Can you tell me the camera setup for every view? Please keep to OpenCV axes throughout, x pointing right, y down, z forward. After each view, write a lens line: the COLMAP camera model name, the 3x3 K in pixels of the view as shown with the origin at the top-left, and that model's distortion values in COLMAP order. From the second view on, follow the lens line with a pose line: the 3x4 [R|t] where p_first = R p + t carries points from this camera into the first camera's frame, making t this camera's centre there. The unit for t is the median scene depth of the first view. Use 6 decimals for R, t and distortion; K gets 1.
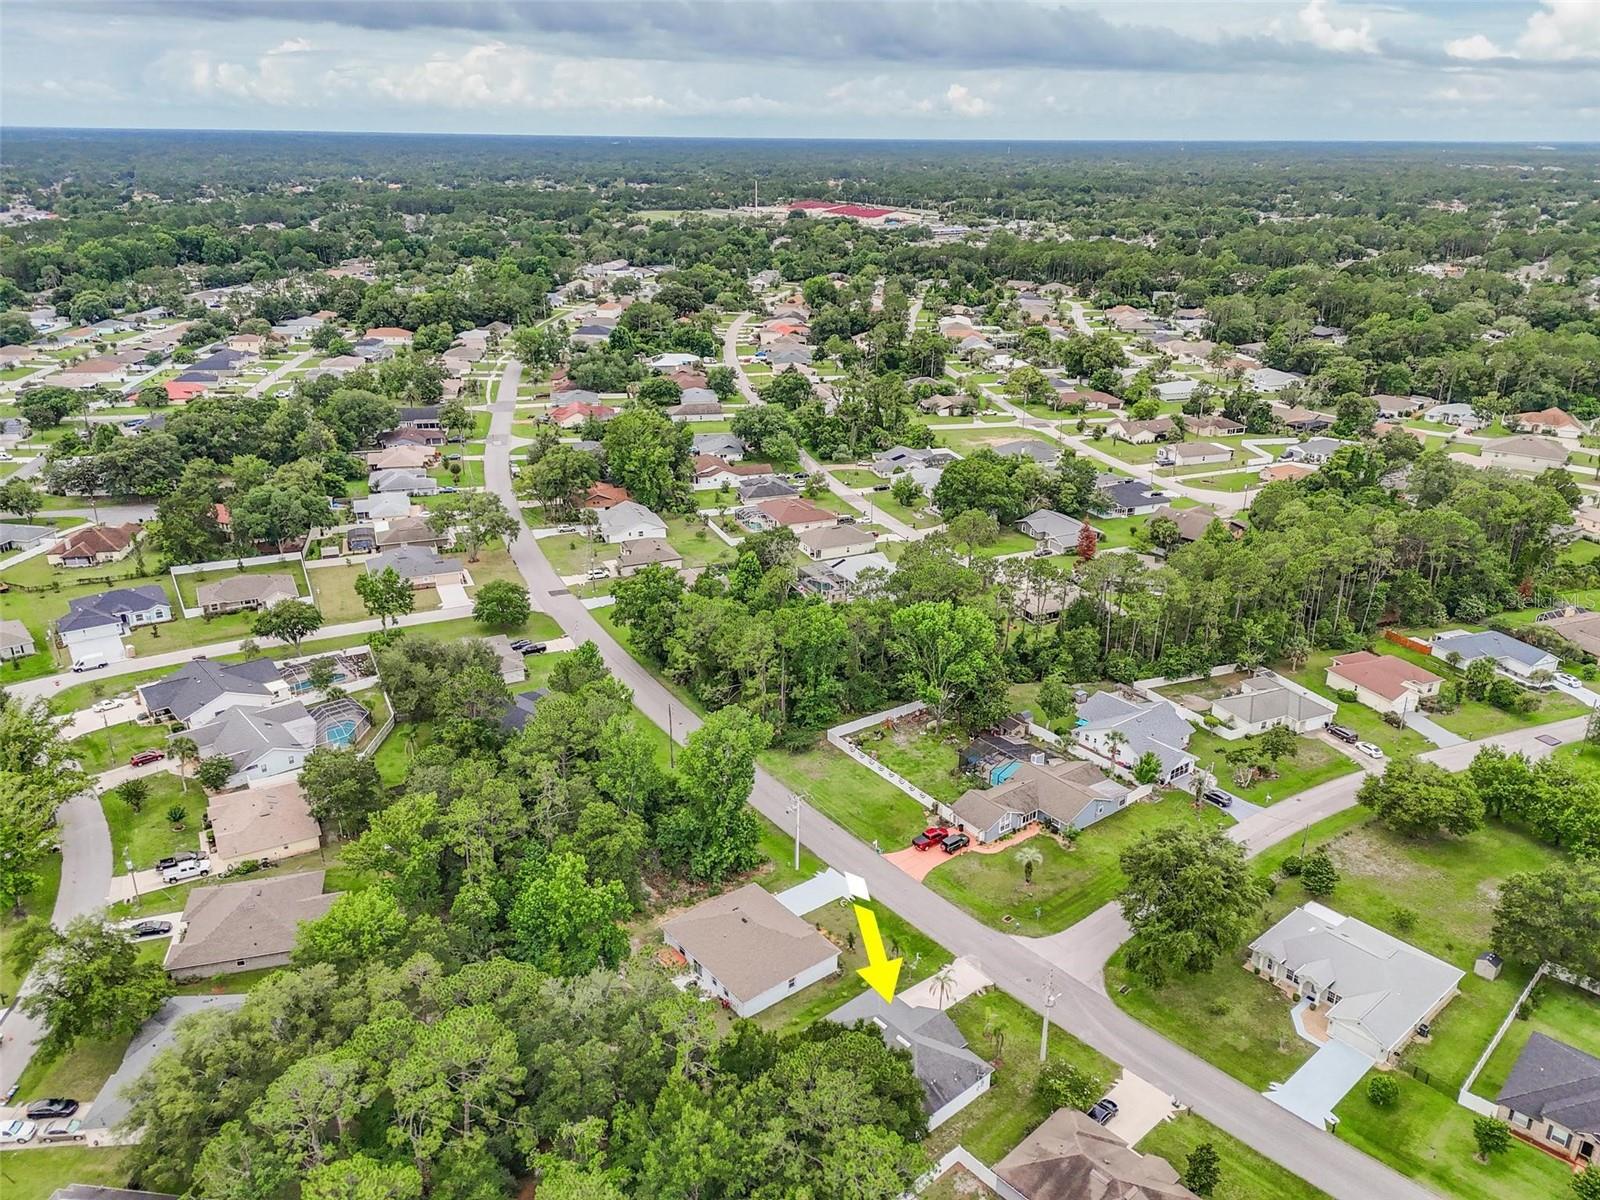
lens RADIAL K [[1170.8, 0, 798.2], [0, 1170.8, 608.2], [0, 0, 1]] dist [0.072678, -0.062653]
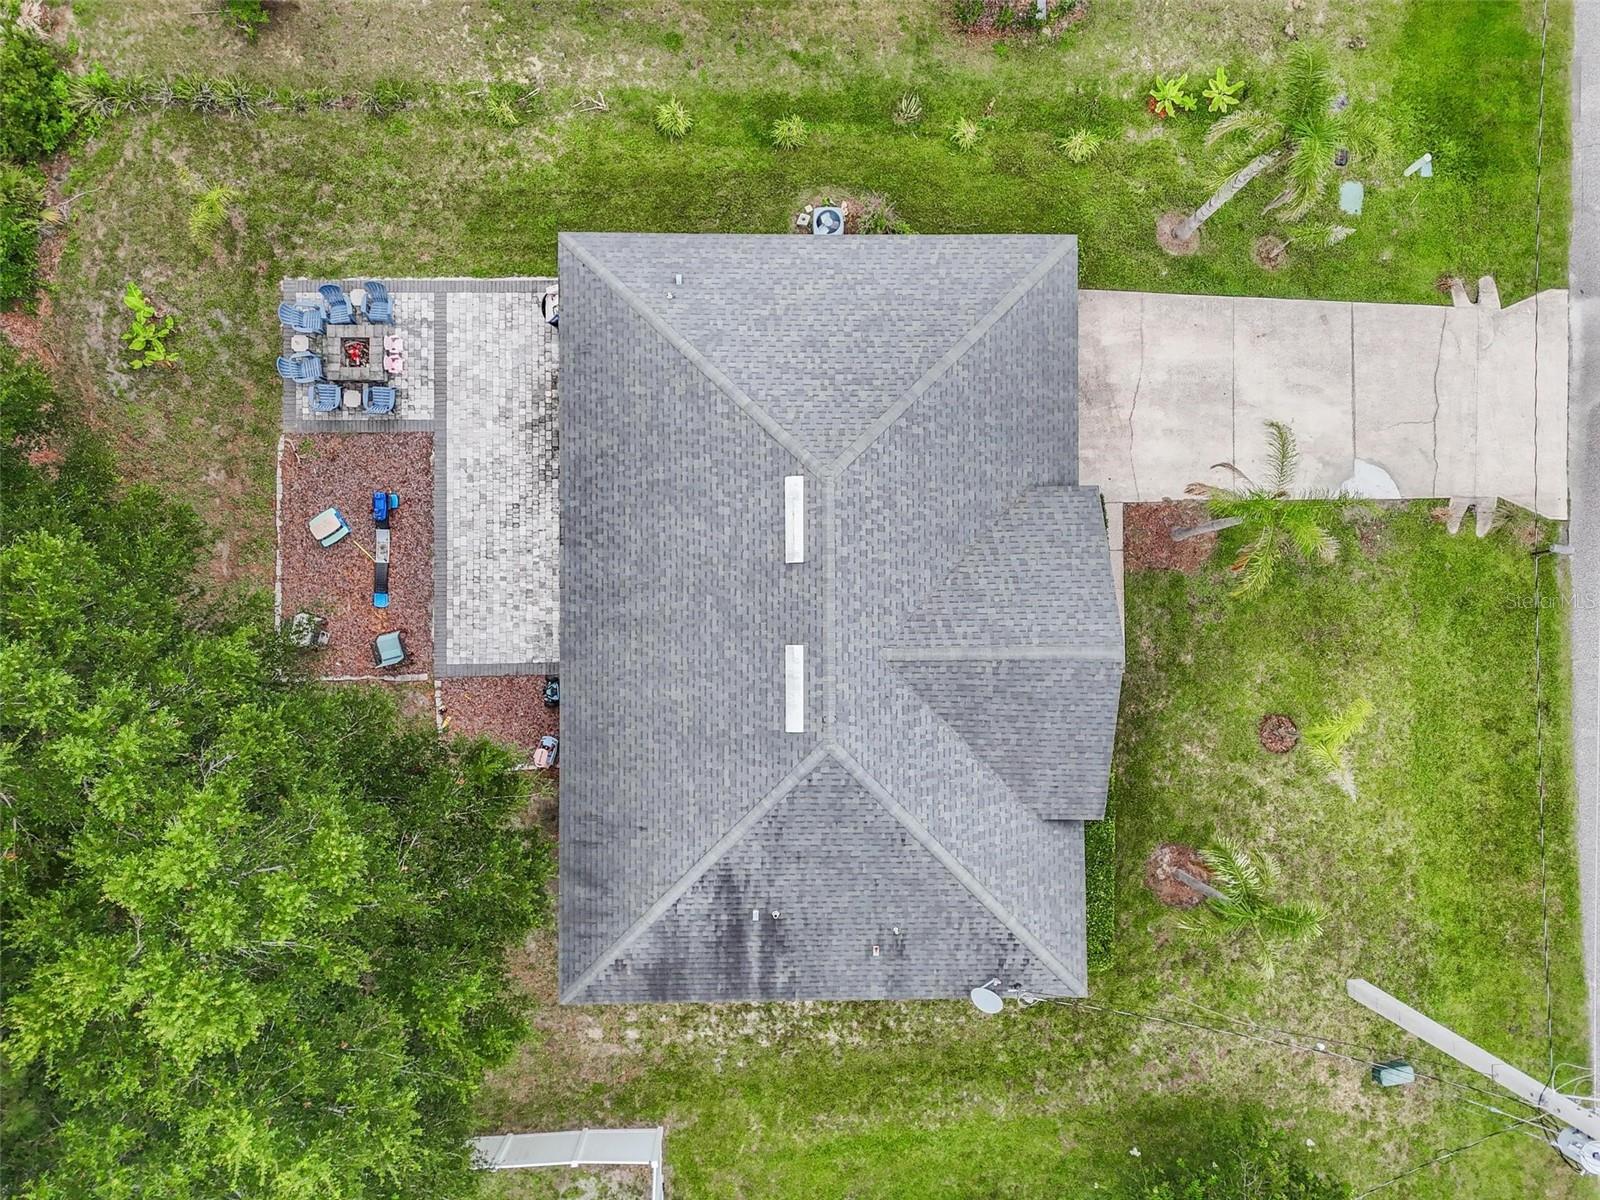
lens RADIAL K [[1170.8, 0, 800.6], [0, 1170.8, 600.3], [0, 0, 1]] dist [0.072678, -0.062653]
pose [[0.763092, 0.646263, -0.005803, 0.050963], [-0.262565, 0.318210, 0.910935, 0.115963], [0.590550, -0.693604, 0.412510, 0.583591]]
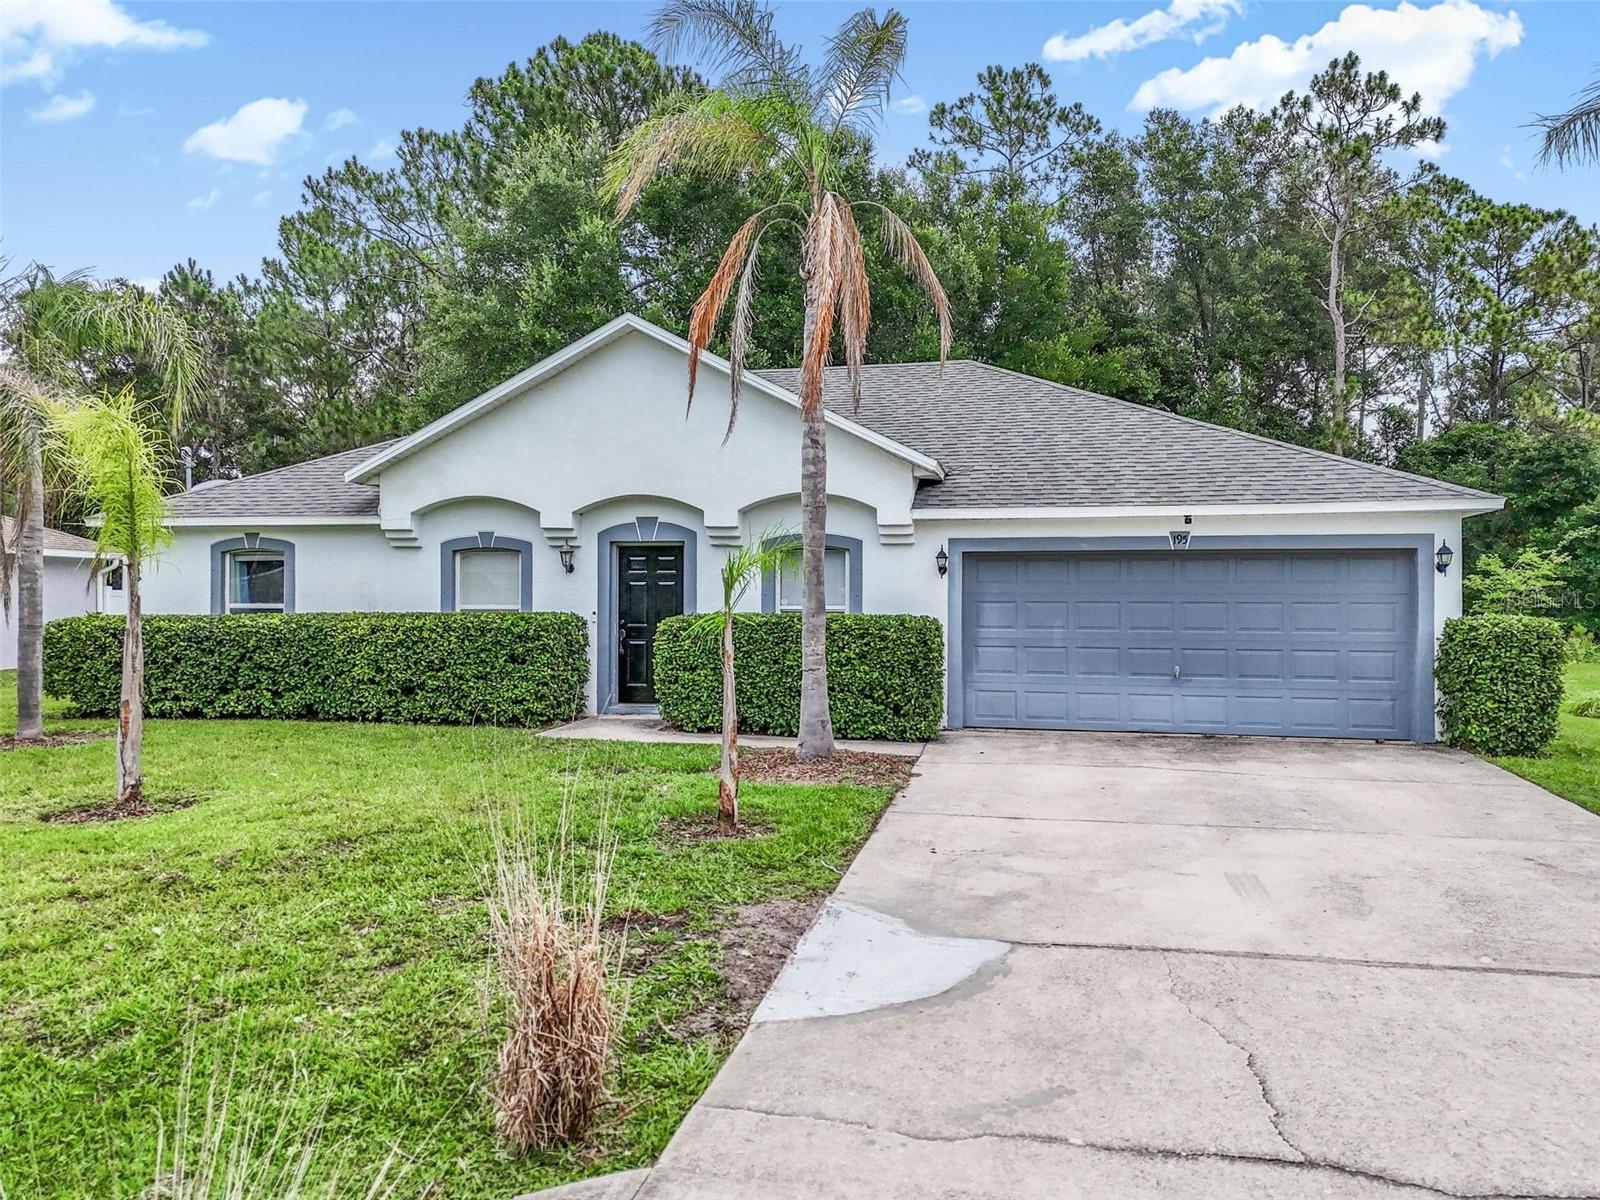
lens RADIAL K [[1170.8, 0, 805.0], [0, 1170.8, 601.6], [0, 0, 1]] dist [0.072678, -0.062653]
pose [[-0.793284, -0.016942, -0.608617, 0.114471], [-0.240280, 0.927190, 0.287376, 0.214976], [0.559434, 0.374209, -0.739595, 0.716323]]
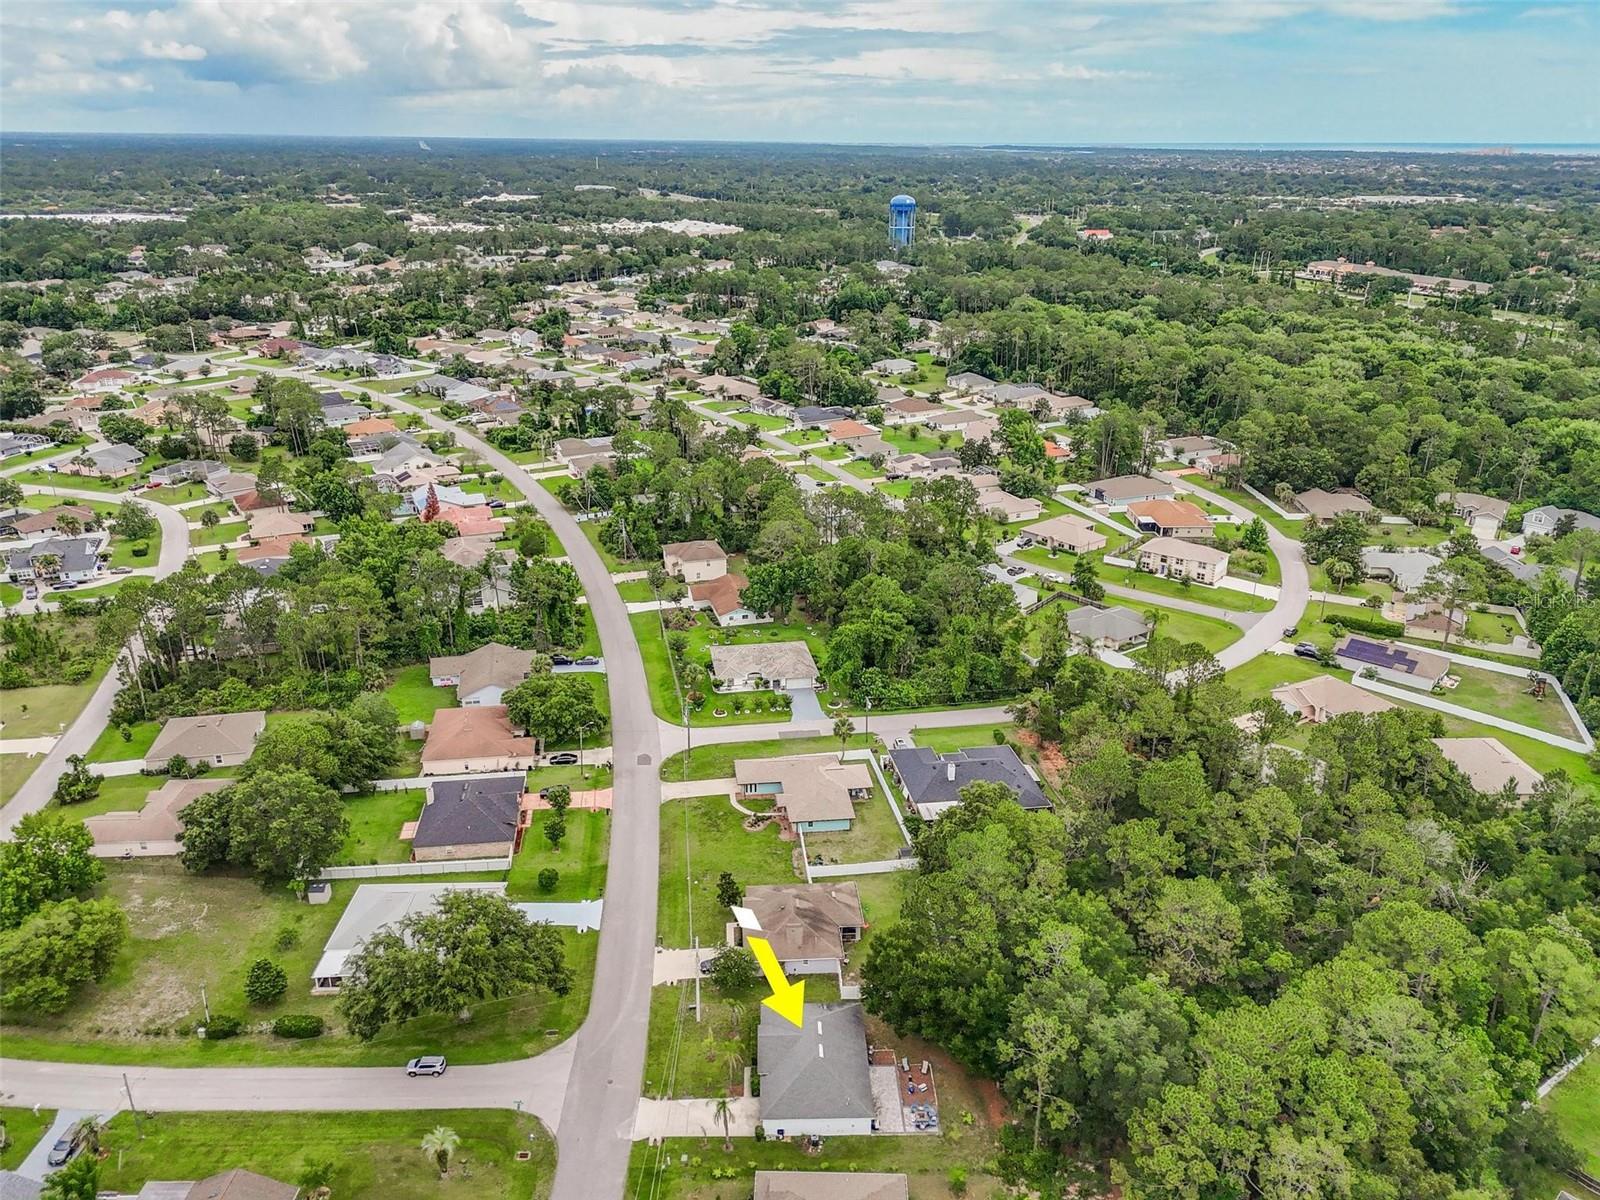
lens RADIAL K [[1170.8, 0, 802.8], [0, 1170.8, 608.6], [0, 0, 1]] dist [0.072678, -0.062653]
pose [[-0.778058, -0.245300, 0.578319, -0.262721], [0.221743, 0.754104, 0.618189, -0.360564], [-0.587755, 0.609225, -0.532343, 0.842489]]
